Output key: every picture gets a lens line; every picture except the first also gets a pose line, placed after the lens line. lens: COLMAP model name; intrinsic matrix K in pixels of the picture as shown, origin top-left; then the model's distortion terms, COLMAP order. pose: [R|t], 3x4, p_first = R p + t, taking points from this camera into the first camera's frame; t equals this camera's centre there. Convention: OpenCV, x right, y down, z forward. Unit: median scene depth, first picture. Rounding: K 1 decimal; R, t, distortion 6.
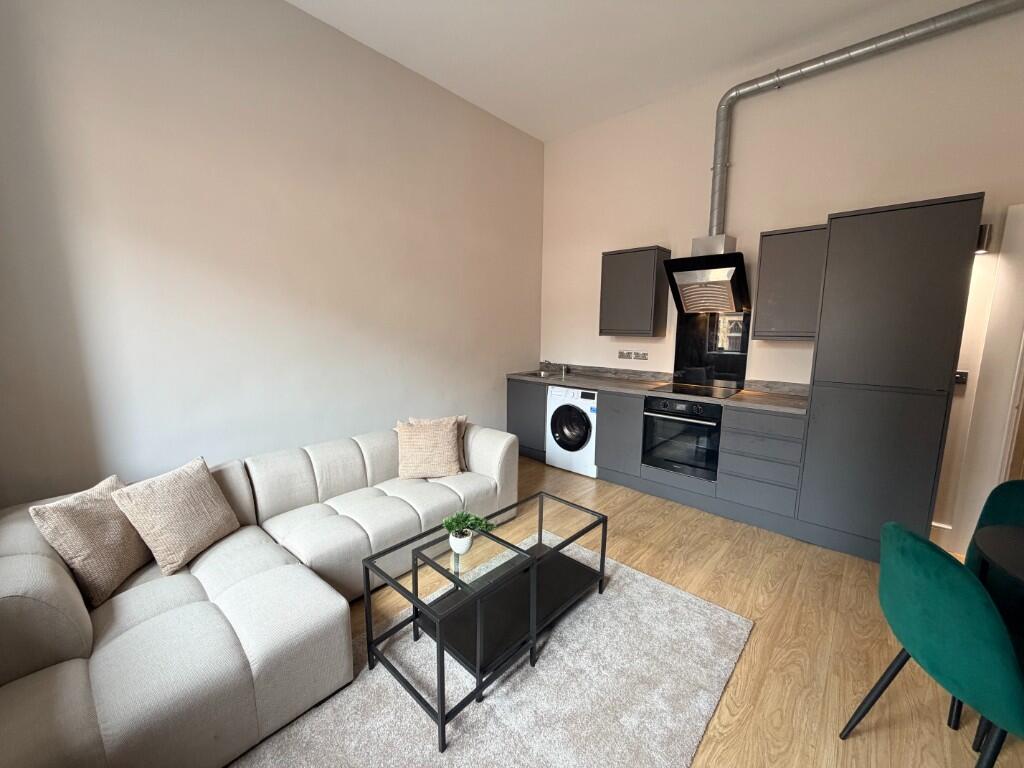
lens RADIAL K [[406.9, 0, 512.0], [0, 406.9, 384.0], [0, 0, 1]] dist [0.000025, -0.000206]
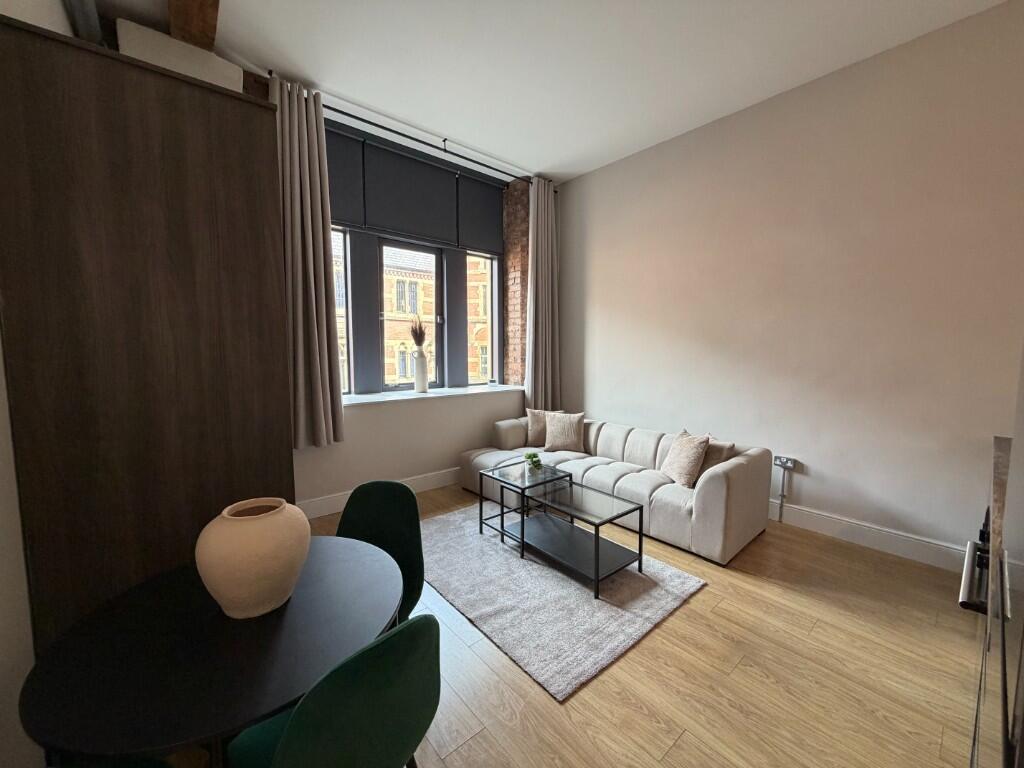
lens RADIAL K [[406.9, 0, 512.0], [0, 406.9, 384.0], [0, 0, 1]] dist [0.000025, -0.000206]
pose [[-0.129290, 0.080272, -0.988352, 1.017893], [-0.146147, 0.984291, 0.099060, -0.089181], [0.980778, 0.157252, -0.115527, 0.662807]]
